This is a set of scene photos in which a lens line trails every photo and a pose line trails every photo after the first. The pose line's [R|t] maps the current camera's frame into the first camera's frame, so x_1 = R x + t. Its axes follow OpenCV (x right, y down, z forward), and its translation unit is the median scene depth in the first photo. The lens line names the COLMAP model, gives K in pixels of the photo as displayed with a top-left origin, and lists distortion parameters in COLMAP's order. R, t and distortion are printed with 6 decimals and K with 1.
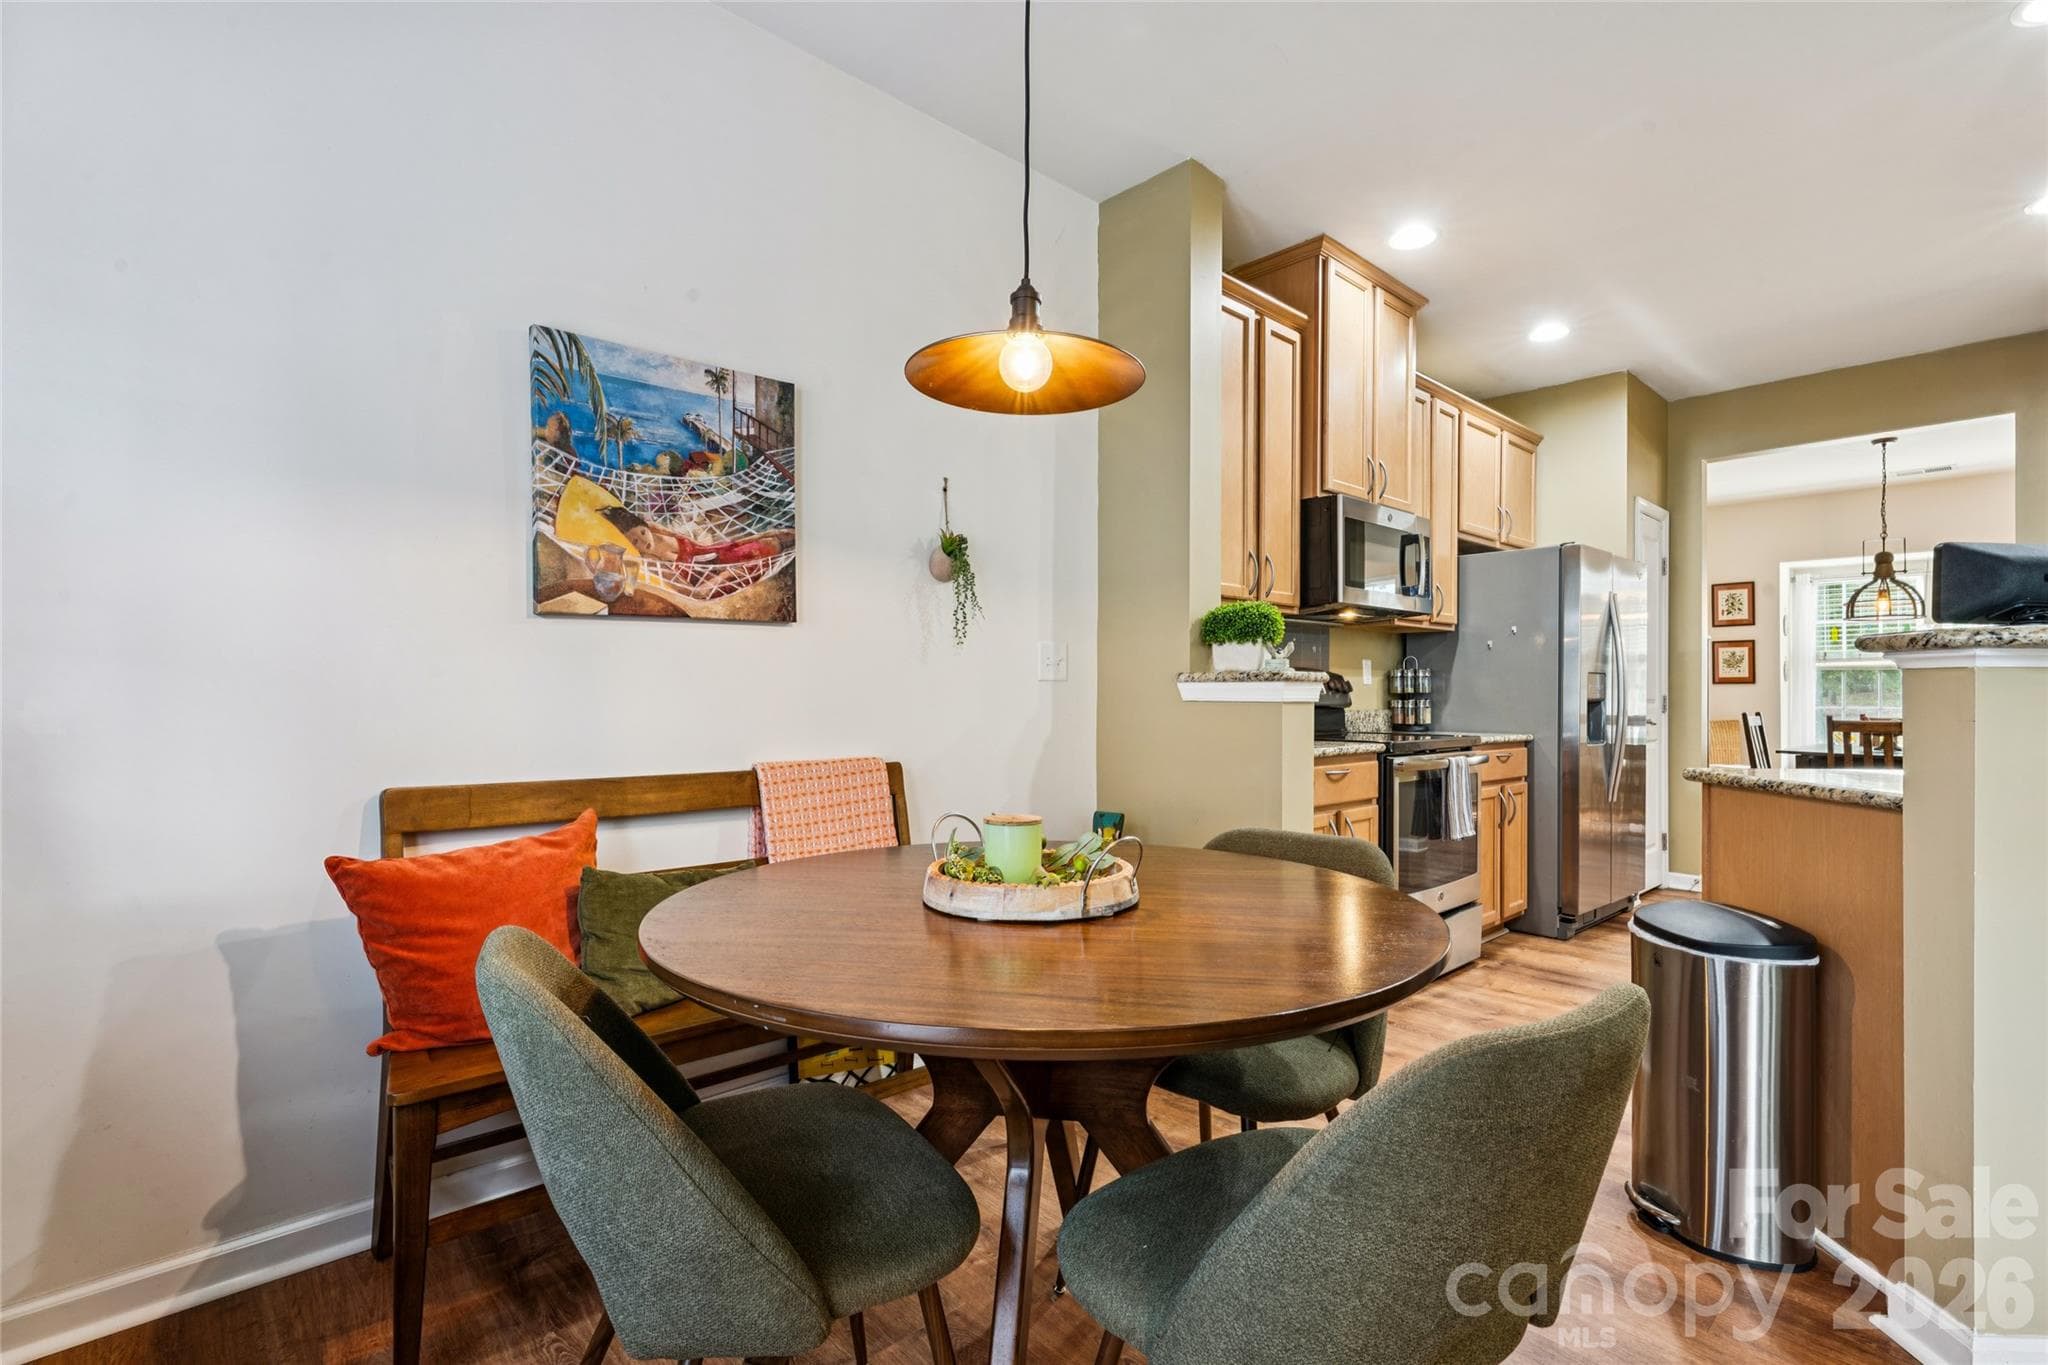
lens RADIAL K [[939.7, 0, 1021.5], [0, 939.7, 687.8], [0, 0, 1]] dist [0.001239, 0.000437]
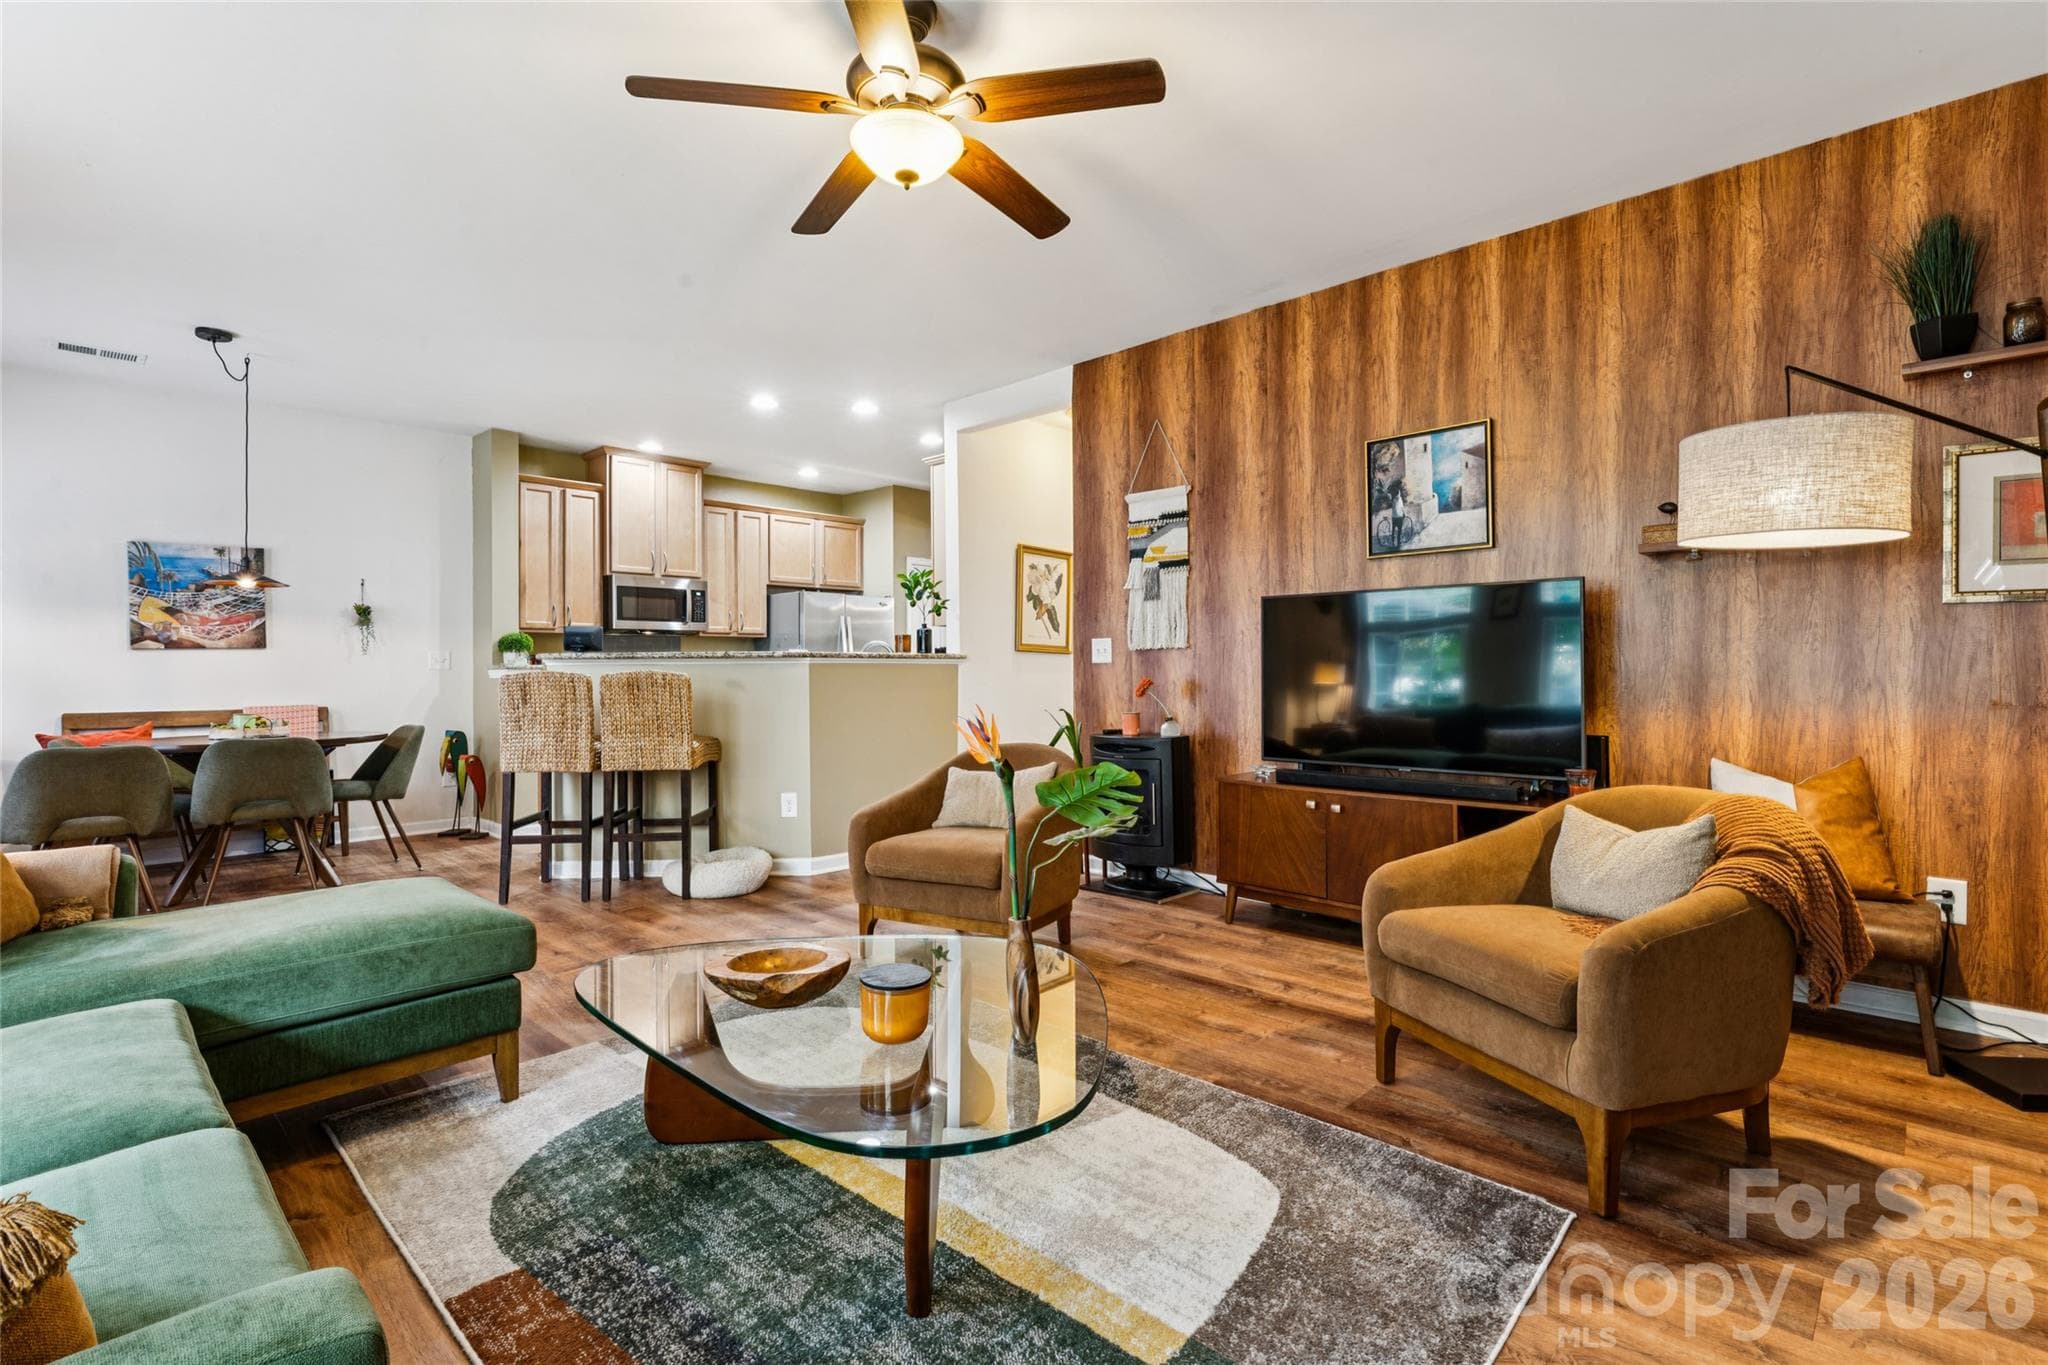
lens RADIAL K [[939.7, 0, 992.2], [0, 939.7, 660.6], [0, 0, 1]] dist [0.001239, 0.000437]
pose [[0.998965, -0.009416, 0.044499, 1.638940], [0.009591, 0.999947, -0.003711, -0.011026], [-0.044462, 0.004134, 0.999003, -1.610354]]
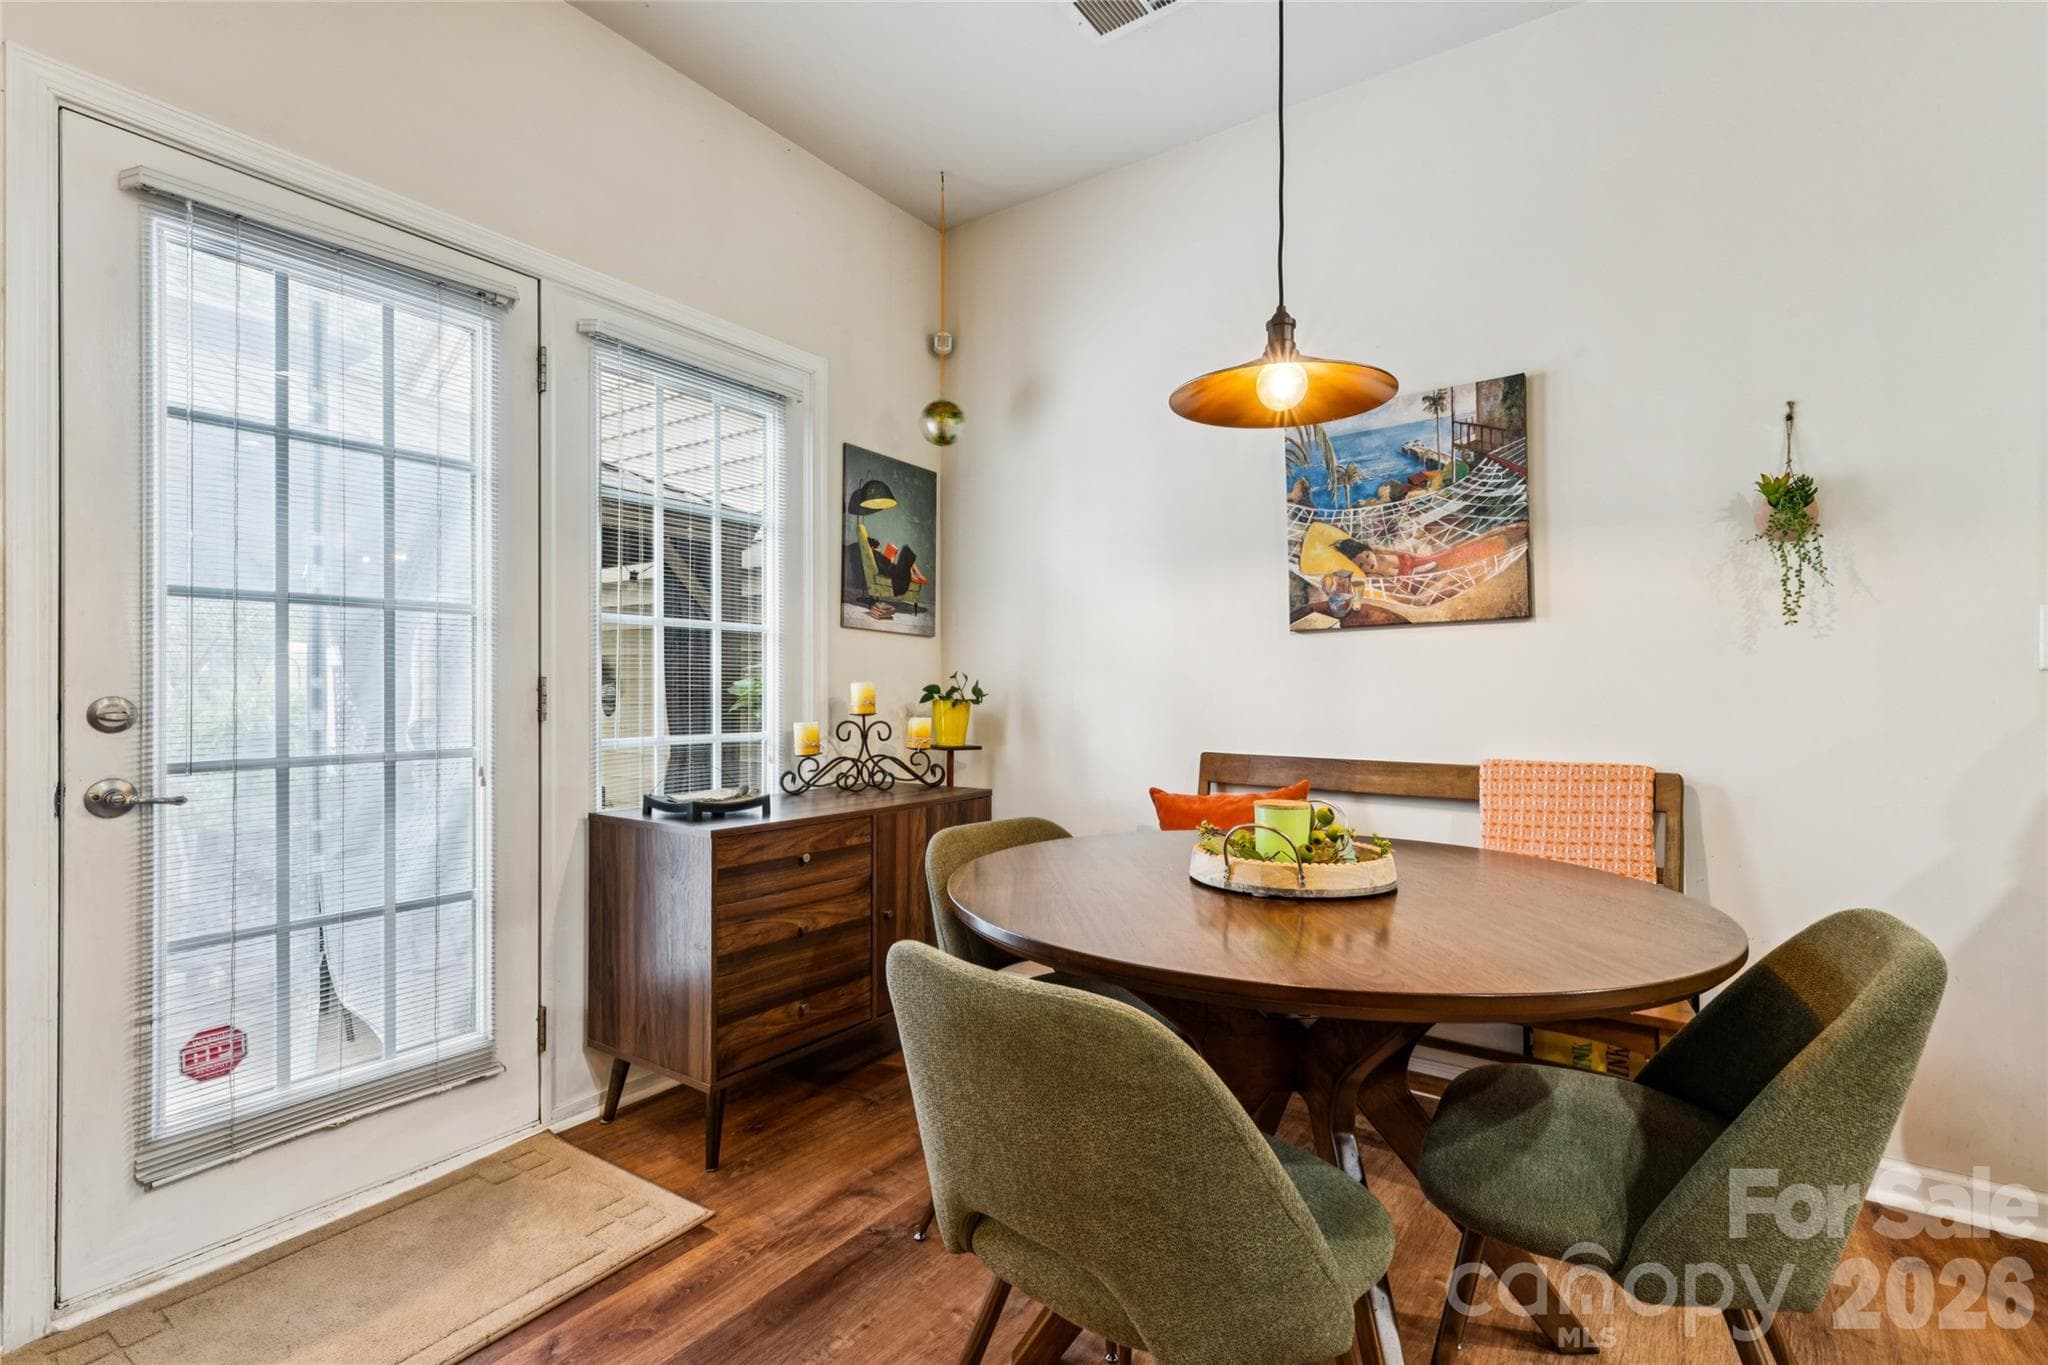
lens RADIAL K [[939.7, 0, 1041.7], [0, 939.7, 693.0], [0, 0, 1]] dist [0.001239, 0.000437]
pose [[0.218964, -0.002612, -0.975729, 0.648874], [0.001470, 0.999996, -0.002347, 0.010333], [0.975732, -0.000920, 0.218967, 0.325421]]
